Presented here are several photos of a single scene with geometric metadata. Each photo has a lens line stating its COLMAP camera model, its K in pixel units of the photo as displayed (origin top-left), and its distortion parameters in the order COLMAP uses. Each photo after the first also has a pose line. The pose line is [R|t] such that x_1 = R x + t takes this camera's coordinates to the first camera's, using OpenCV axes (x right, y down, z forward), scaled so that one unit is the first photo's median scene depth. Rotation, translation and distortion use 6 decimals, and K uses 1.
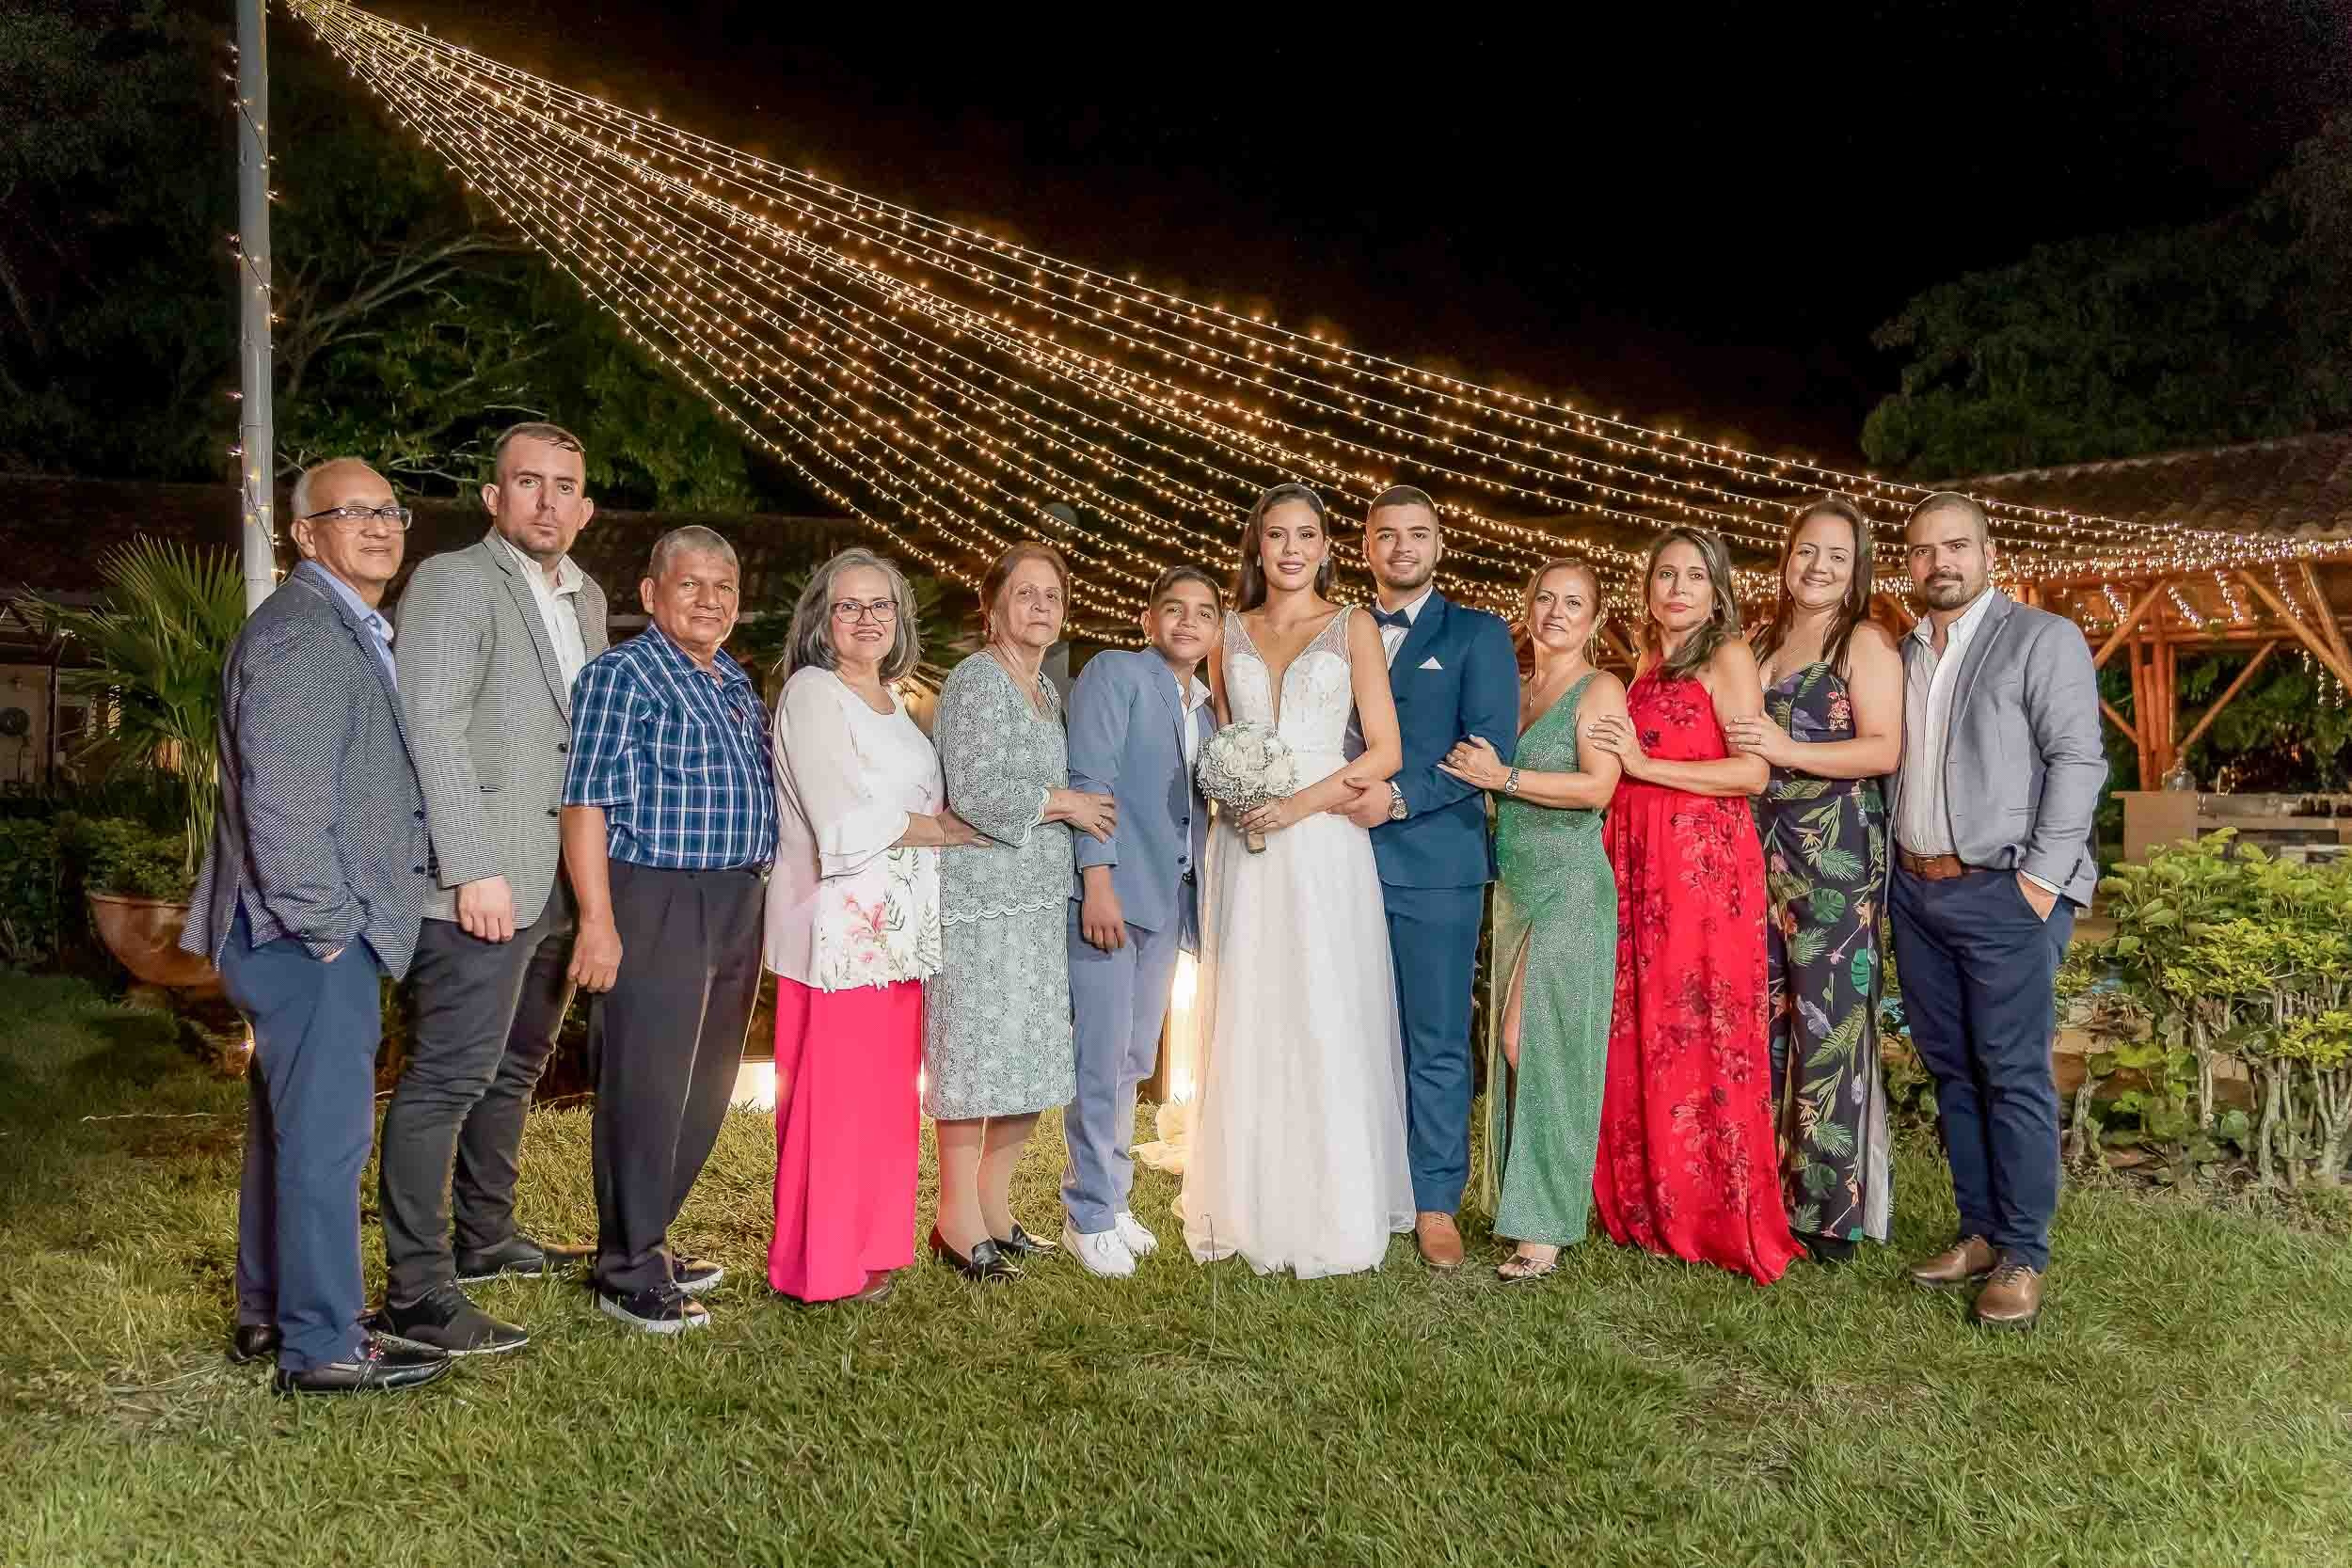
lens RADIAL K [[1713.2, 0, 1176.0], [0, 1713.2, 784.0], [0, 0, 1]] dist [-0.001372, 0.000127]
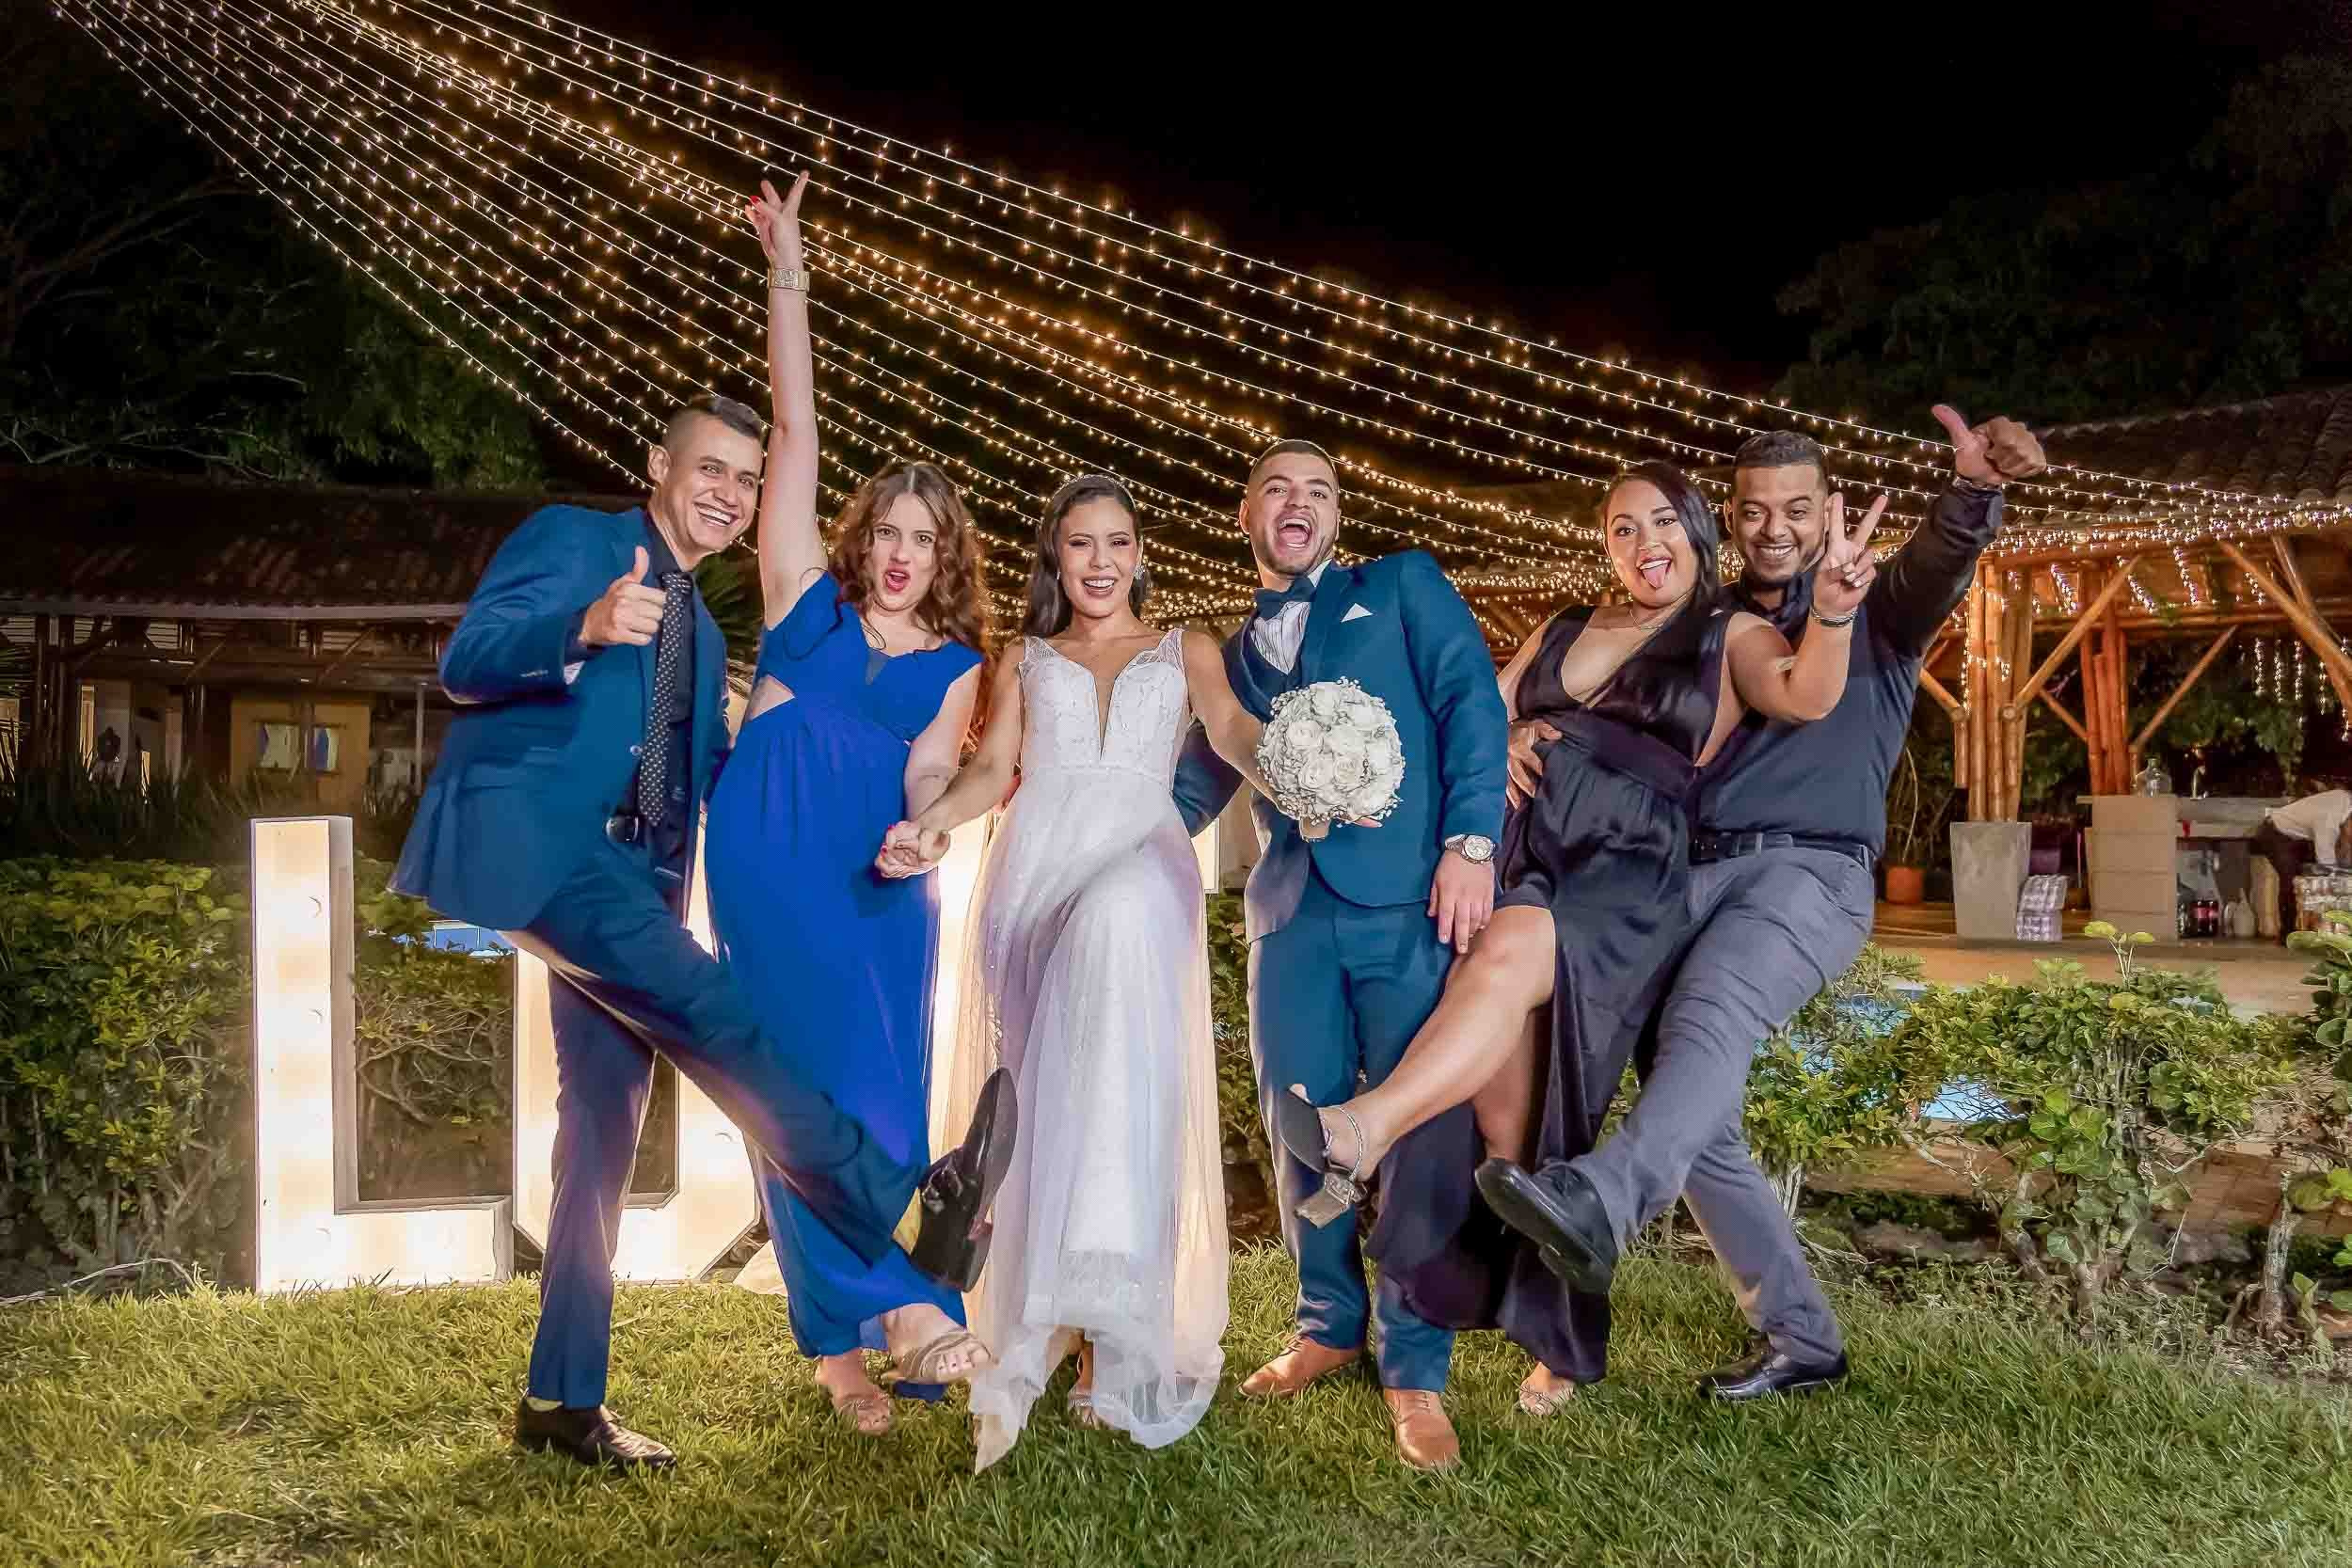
lens RADIAL K [[1848.6, 0, 1121.7], [0, 1848.6, 766.3], [0, 0, 1]] dist [-0.005380, 0.006515]
pose [[0.998529, -0.007932, 0.053631, 0.005660], [0.008656, 0.999875, -0.013268, -0.004220], [-0.053519, 0.013713, 0.998473, 0.142514]]
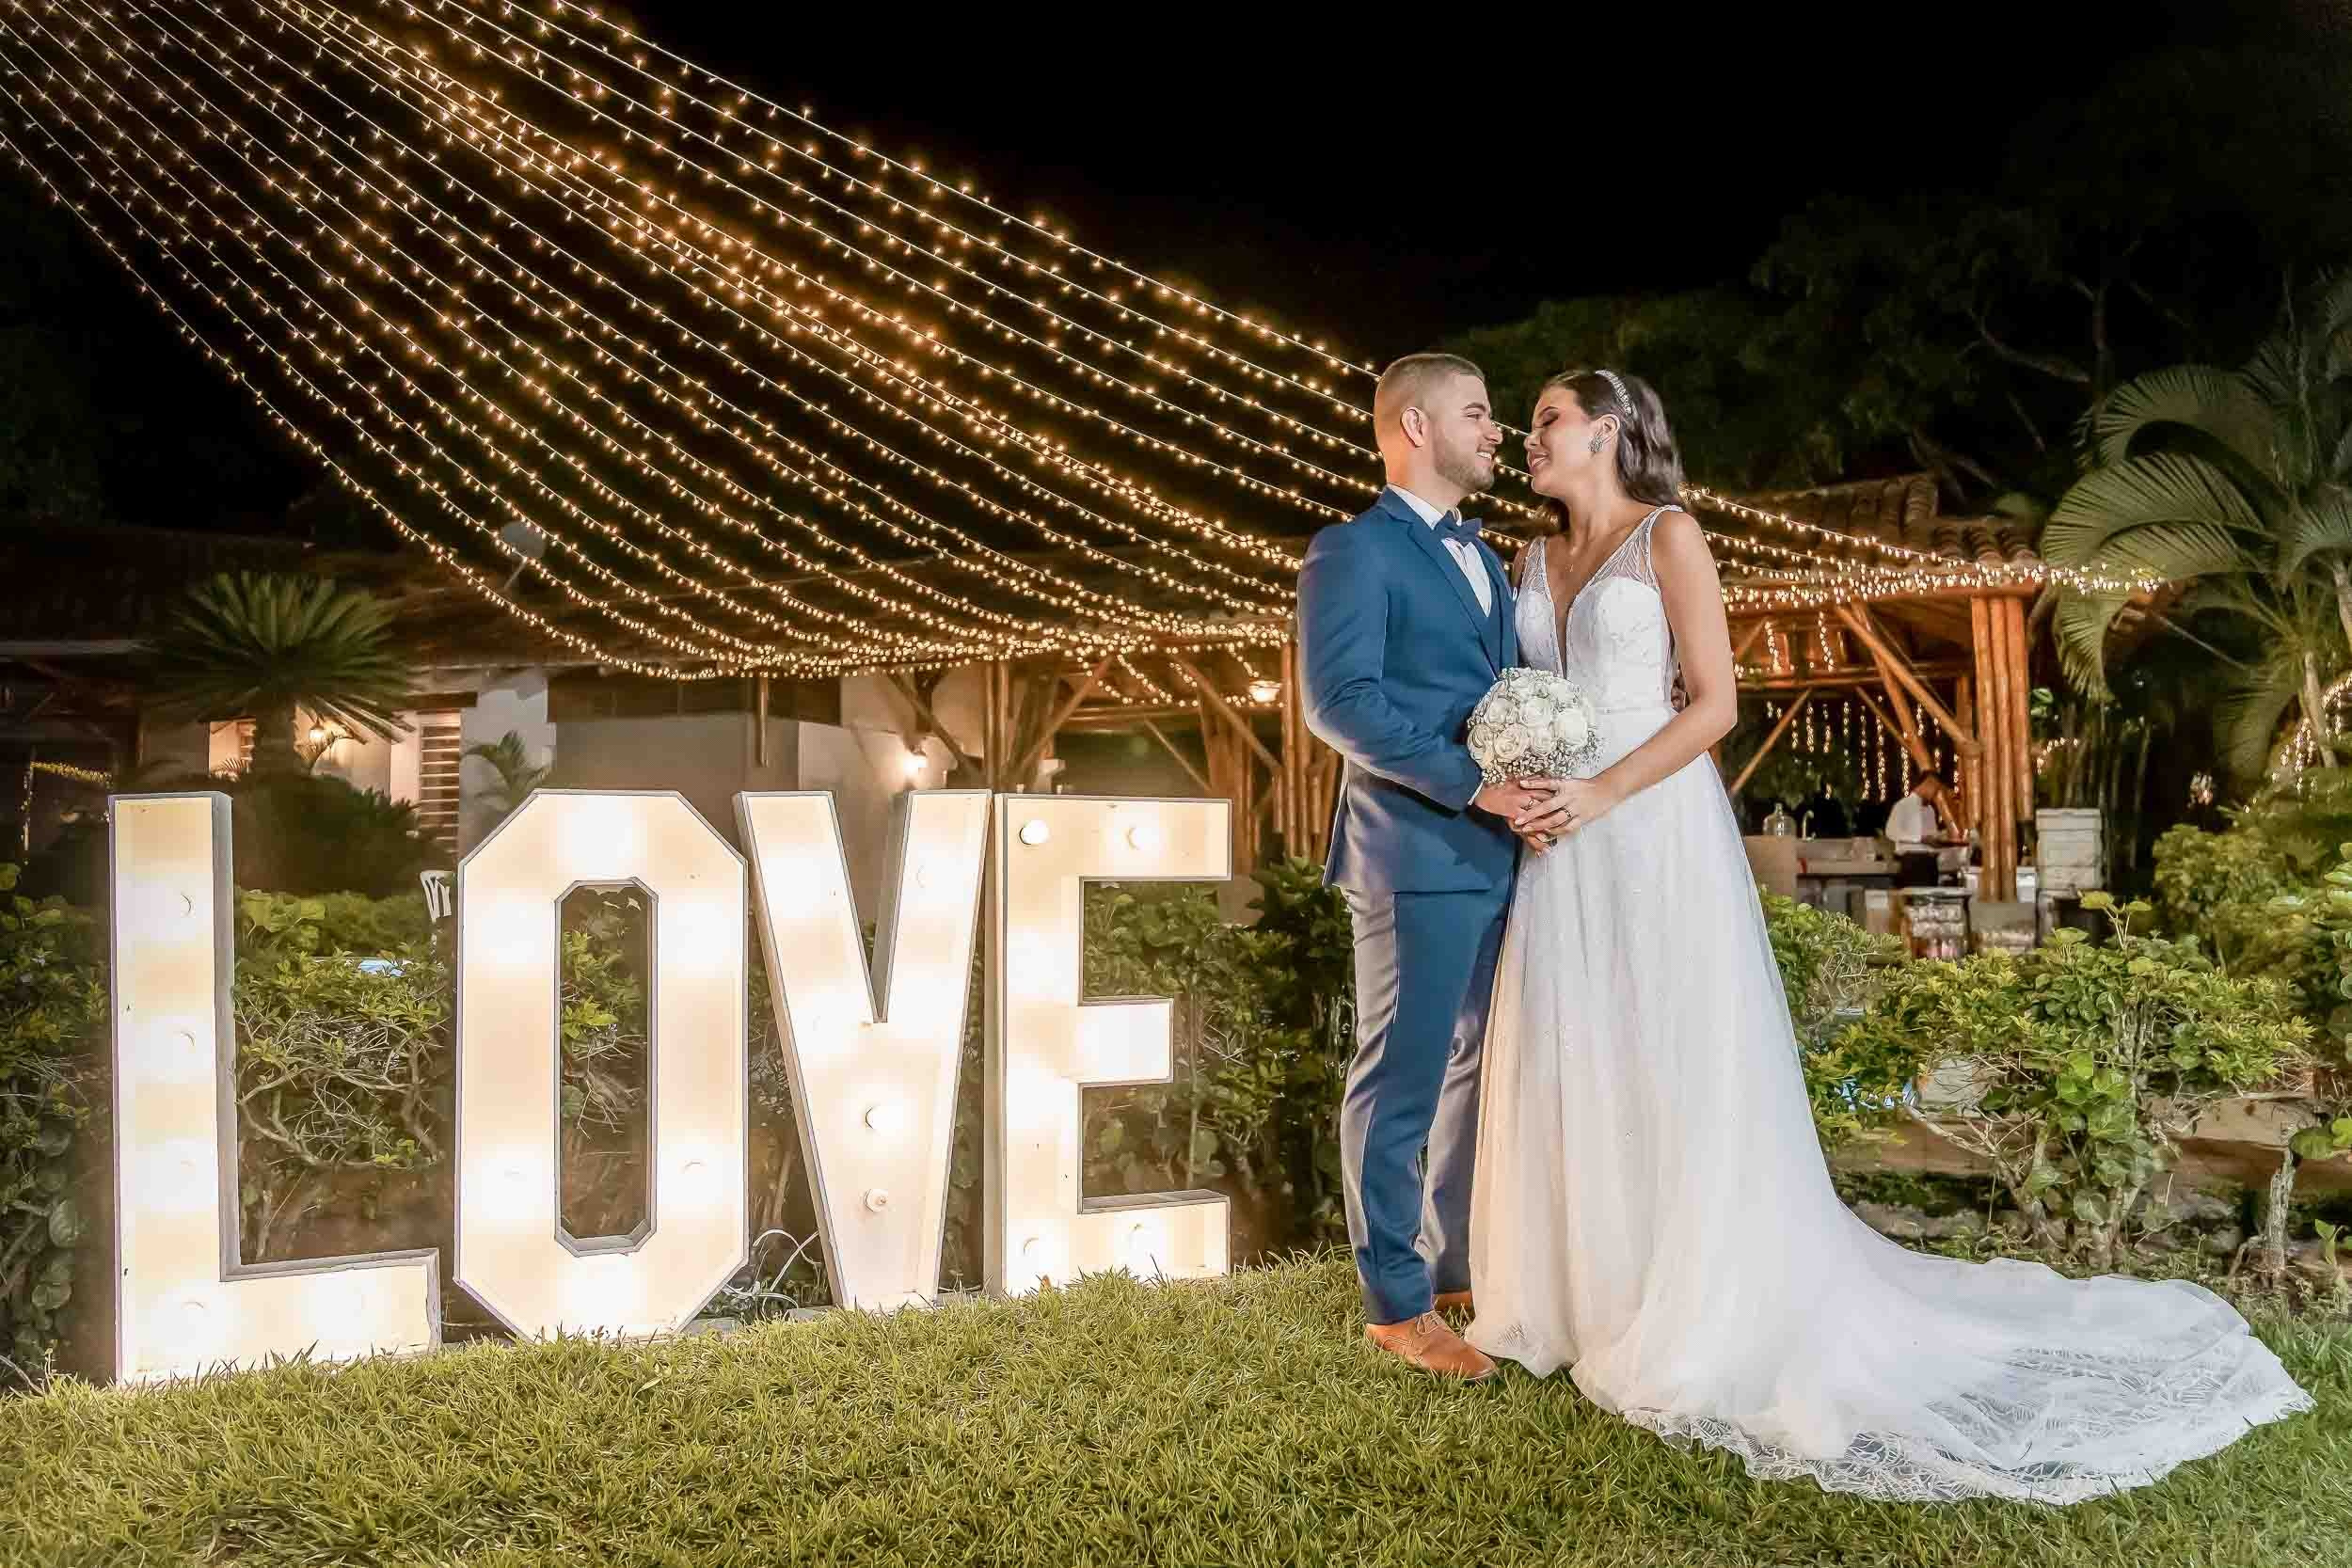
lens RADIAL K [[1810.4, 0, 1127.5], [0, 1810.4, 787.2], [0, 0, 1]] dist [-0.008089, 0.011796]
pose [[0.961634, -0.004916, 0.274293, -0.090506], [0.015566, 0.999206, -0.036666, 0.016188], [-0.273895, 0.039529, 0.960947, 0.209215]]
